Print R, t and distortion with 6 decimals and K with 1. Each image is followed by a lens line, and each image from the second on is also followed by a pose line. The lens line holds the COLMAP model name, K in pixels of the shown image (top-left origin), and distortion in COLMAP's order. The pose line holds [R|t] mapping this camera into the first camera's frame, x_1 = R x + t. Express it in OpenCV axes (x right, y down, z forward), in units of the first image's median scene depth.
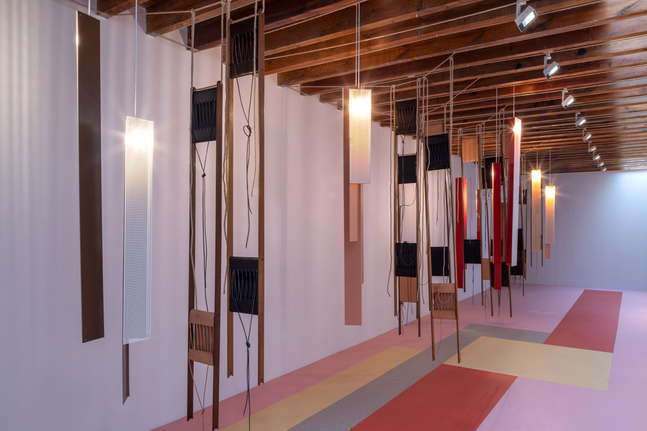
lens RADIAL K [[472.6, 0, 314.3], [0, 472.6, 217.2], [0, 0, 1]] dist [-0.034216, 0.003826]
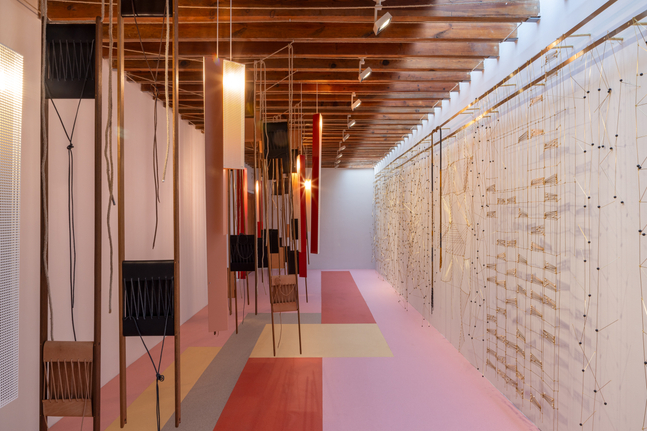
lens RADIAL K [[472.6, 0, 320.9], [0, 472.6, 203.5], [0, 0, 1]] dist [-0.034216, 0.003826]
pose [[0.817940, 0.008001, 0.575248, -0.216268], [-0.003818, 0.999957, -0.008479, 0.000686], [-0.575291, 0.004739, 0.817935, 0.147404]]
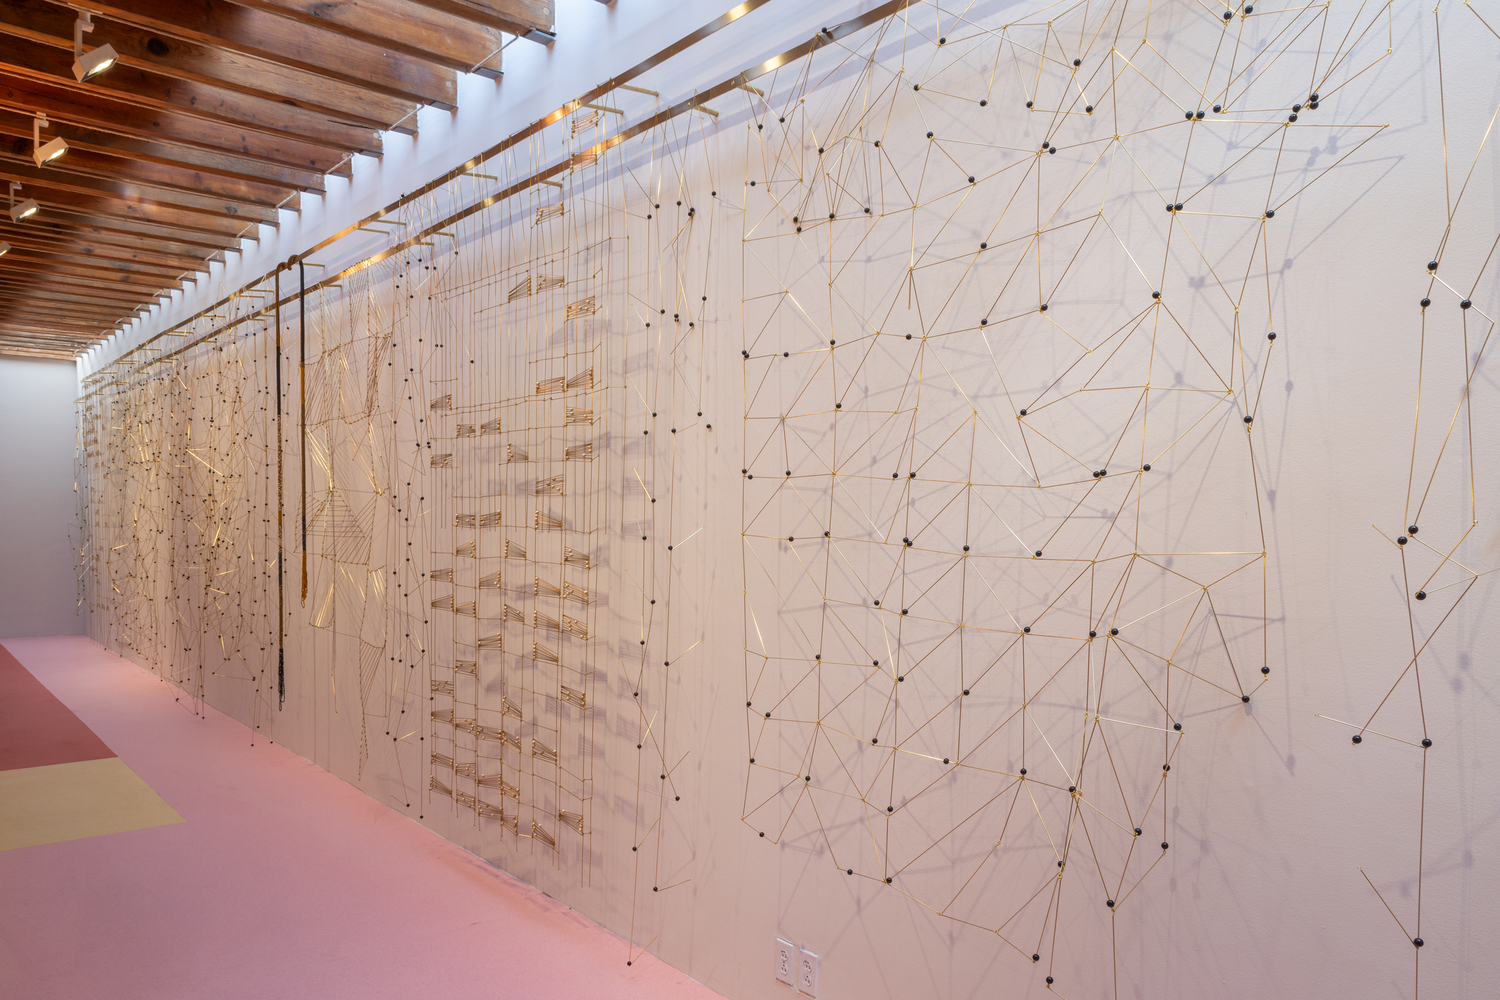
lens RADIAL K [[1069.3, 0, 775.3], [0, 1069.3, 576.1], [0, 0, 1]] dist [0.041228, -0.019652]
pose [[0.253784, -0.052741, 0.965822, -0.268653], [-0.026654, 0.997752, 0.061489, 0.051273], [-0.966894, -0.041348, 0.251808, 0.180108]]
